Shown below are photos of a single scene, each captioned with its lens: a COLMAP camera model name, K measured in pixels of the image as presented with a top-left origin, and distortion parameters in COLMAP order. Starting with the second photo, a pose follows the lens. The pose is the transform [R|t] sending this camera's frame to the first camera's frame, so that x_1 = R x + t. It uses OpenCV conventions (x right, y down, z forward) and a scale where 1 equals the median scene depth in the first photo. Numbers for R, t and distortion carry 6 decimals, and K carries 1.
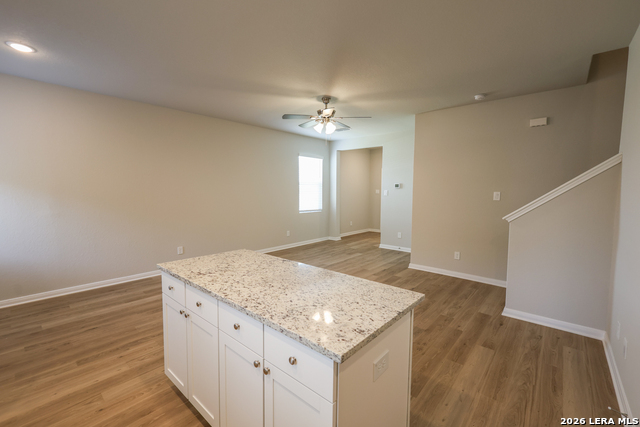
lens RADIAL K [[276.2, 0, 319.3], [0, 276.2, 213.4], [0, 0, 1]] dist [0.004187, -0.001063]
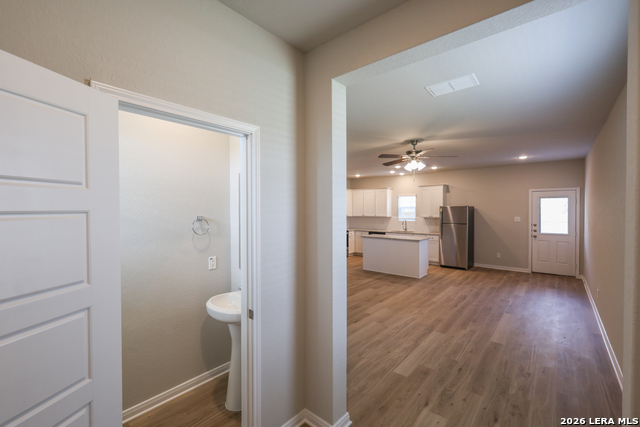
lens RADIAL K [[276.2, 0, 320.2], [0, 276.2, 212.7], [0, 0, 1]] dist [0.004187, -0.001063]
pose [[-0.999855, -0.004134, -0.016520, 0.655975], [-0.005683, 0.995475, 0.094858, -0.341744], [0.016054, 0.094938, -0.995354, 3.261278]]
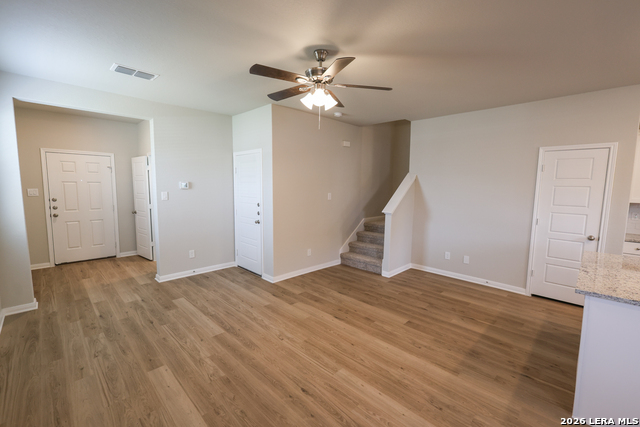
lens RADIAL K [[276.2, 0, 318.8], [0, 276.2, 213.1], [0, 0, 1]] dist [0.004187, -0.001063]
pose [[0.062187, -0.109290, 0.992063, -0.942067], [0.072366, 0.991864, 0.104732, -0.186426], [-0.995438, 0.065279, 0.069590, 1.488566]]
